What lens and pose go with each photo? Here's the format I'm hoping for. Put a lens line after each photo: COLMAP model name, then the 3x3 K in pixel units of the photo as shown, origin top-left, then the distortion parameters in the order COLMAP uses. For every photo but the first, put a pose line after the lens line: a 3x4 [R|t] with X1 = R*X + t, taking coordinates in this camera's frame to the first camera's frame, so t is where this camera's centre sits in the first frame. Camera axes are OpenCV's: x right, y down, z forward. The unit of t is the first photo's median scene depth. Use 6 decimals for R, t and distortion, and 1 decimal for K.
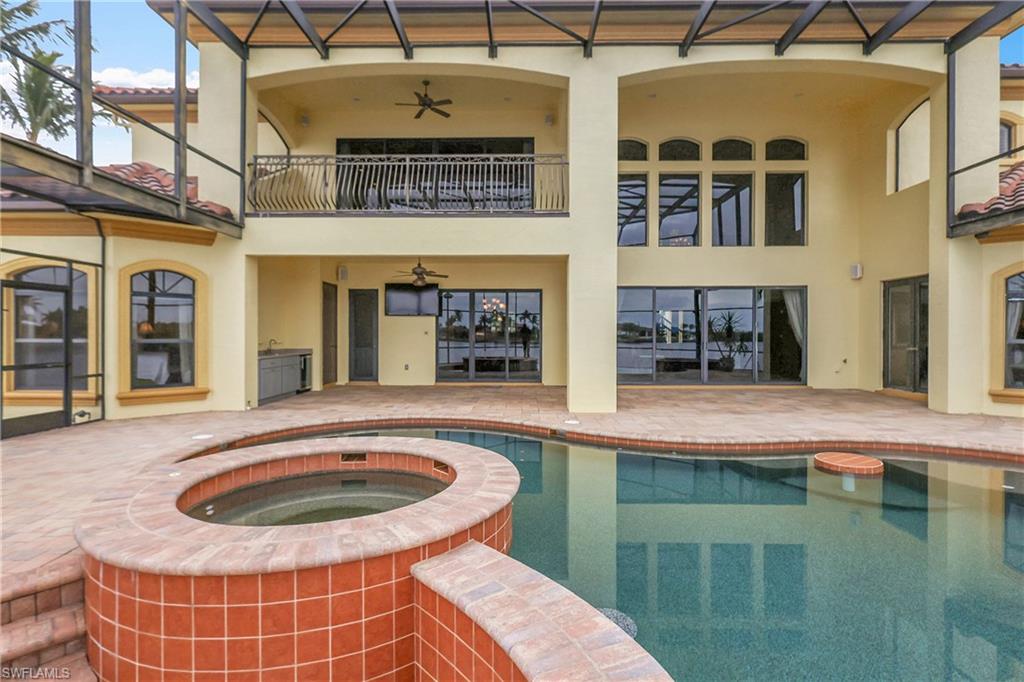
lens RADIAL K [[499.4, 0, 514.8], [0, 499.4, 338.6], [0, 0, 1]] dist [-0.000362, -0.000479]
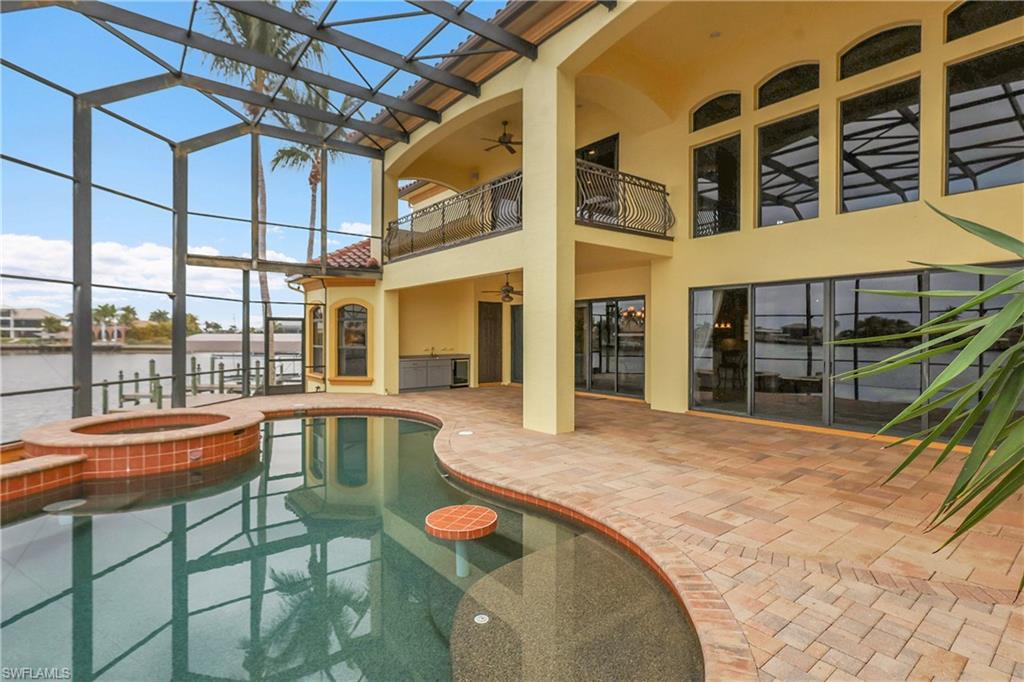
lens RADIAL K [[499.4, 0, 512.0], [0, 499.4, 342.1], [0, 0, 1]] dist [-0.000362, -0.000479]
pose [[0.632223, 0.011388, -0.774703, 0.852676], [-0.008662, 0.999933, 0.007631, -0.028609], [0.774738, 0.001886, 0.632279, 0.354552]]
